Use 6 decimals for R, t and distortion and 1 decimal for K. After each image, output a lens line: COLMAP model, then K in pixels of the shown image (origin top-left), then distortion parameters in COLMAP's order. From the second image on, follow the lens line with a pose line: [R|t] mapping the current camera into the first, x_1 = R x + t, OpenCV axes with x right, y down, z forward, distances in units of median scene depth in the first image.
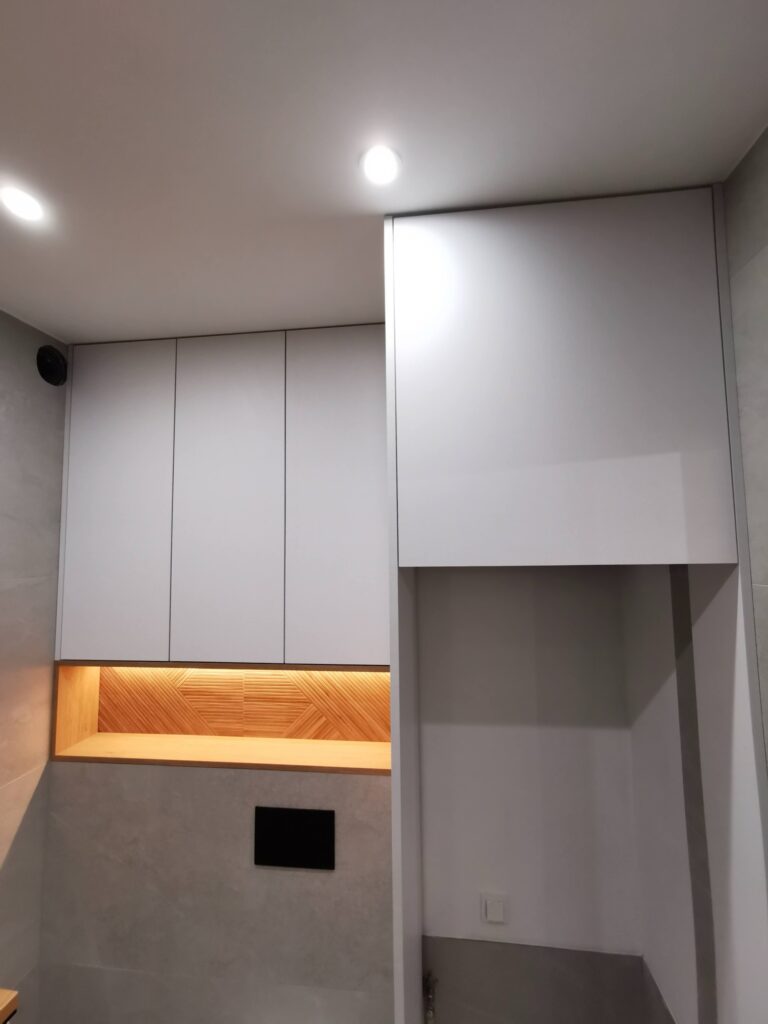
lens RADIAL K [[469.3, 0, 384.9], [0, 469.3, 510.3], [0, 0, 1]] dist [-0.002660, 0.007966]
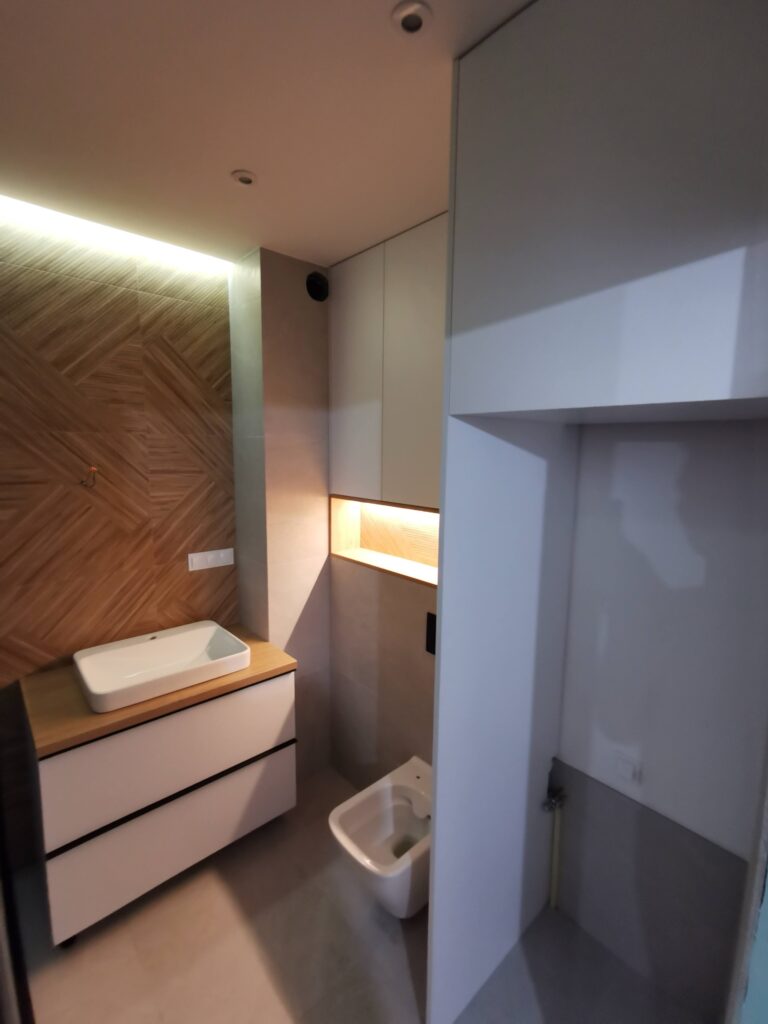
lens RADIAL K [[469.3, 0, 385.4], [0, 469.3, 510.9], [0, 0, 1]] dist [-0.002660, 0.007966]
pose [[0.752914, 0.110248, -0.648819, 0.441993], [0.028334, 0.979524, 0.199322, 0.077060], [0.657509, -0.168455, 0.734374, -0.009263]]
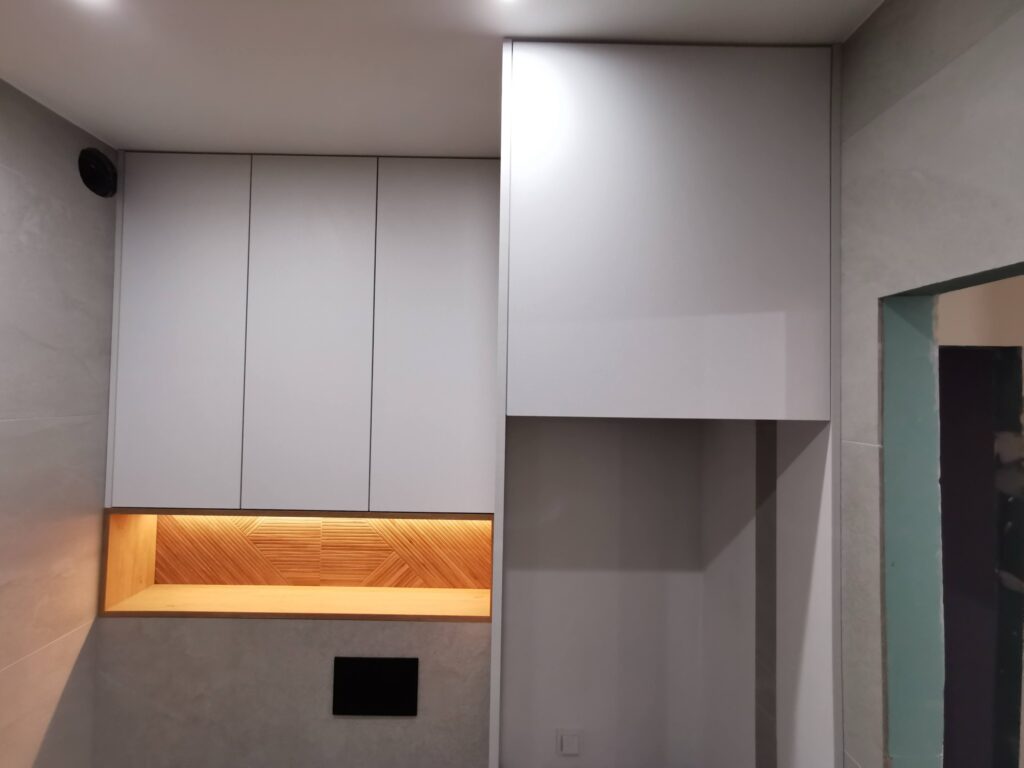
lens RADIAL K [[469.3, 0, 509.5], [0, 469.3, 380.6], [0, 0, 1]] dist [-0.002660, 0.007966]
pose [[0.991898, 0.033197, 0.122625, -0.053697], [-0.039687, 0.997917, 0.050864, -0.000479], [-0.120681, -0.055318, 0.991149, 0.028330]]
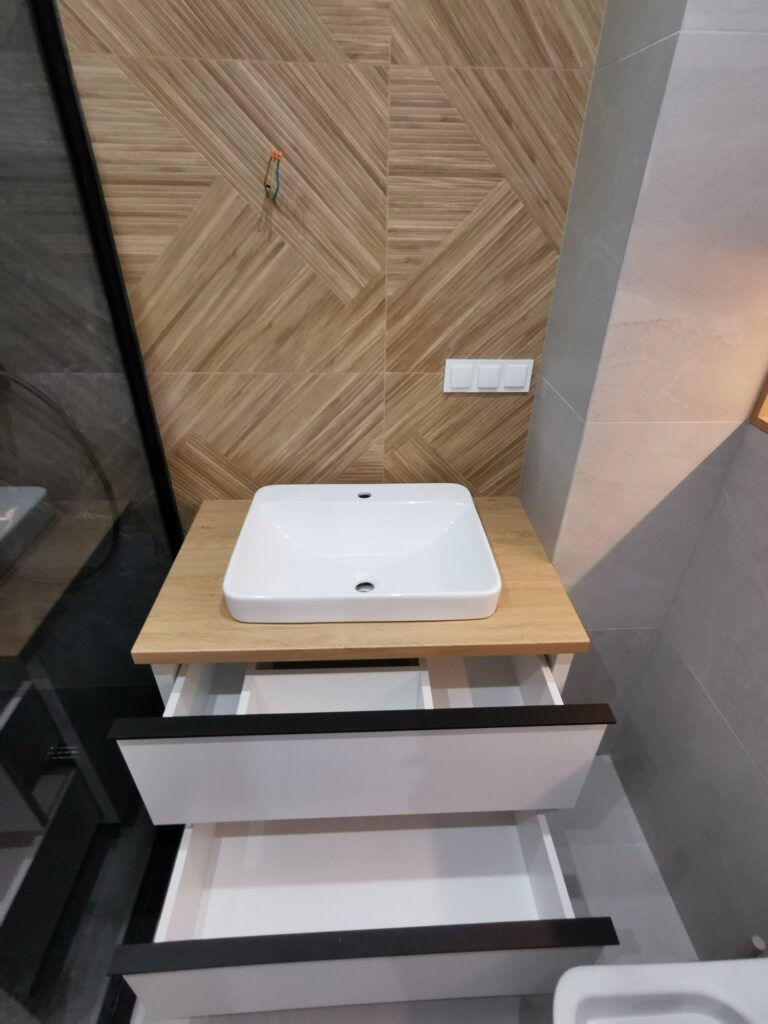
lens RADIAL K [[522.1, 0, 382.3], [0, 522.1, 514.5], [0, 0, 1]] dist [-0.005566, 0.010519]
pose [[0.166584, 0.541209, -0.824223, -0.141571], [0.056370, 0.829308, 0.555941, 0.214637], [0.984415, -0.139072, 0.107641, 0.416909]]
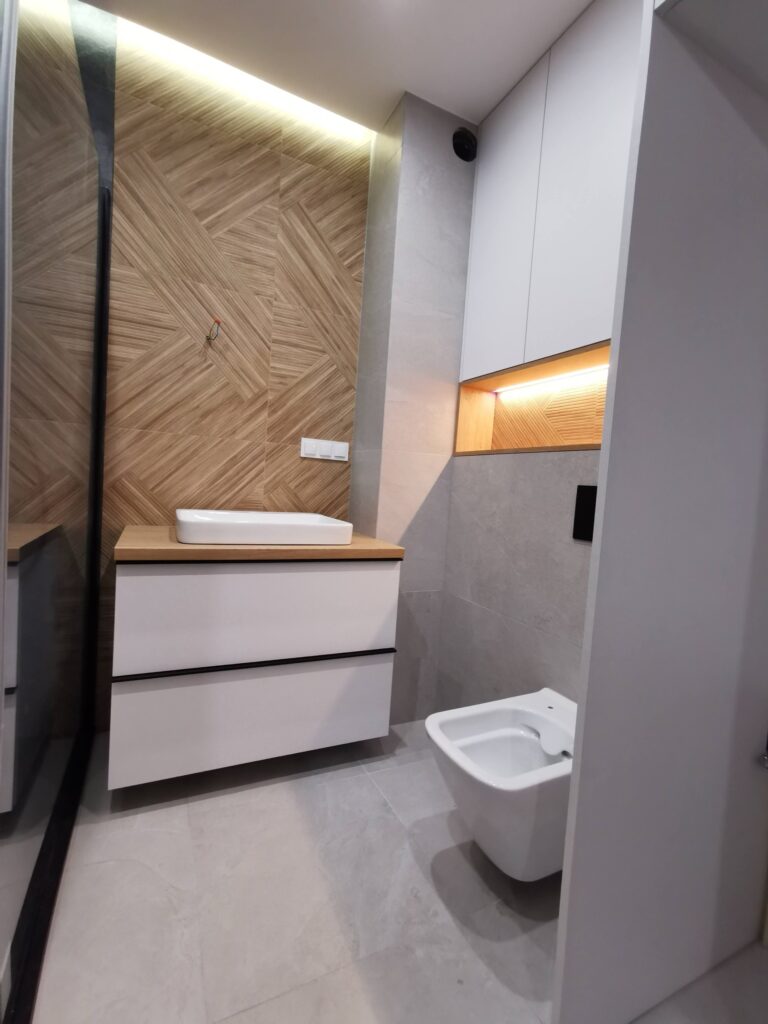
lens RADIAL K [[469.3, 0, 386.9], [0, 469.3, 503.4], [0, 0, 1]] dist [-0.002660, 0.007966]
pose [[0.543391, 0.088808, -0.834769, 0.325638], [-0.011230, 0.995069, 0.098551, 0.545030], [0.839405, -0.044177, 0.541708, 0.104848]]
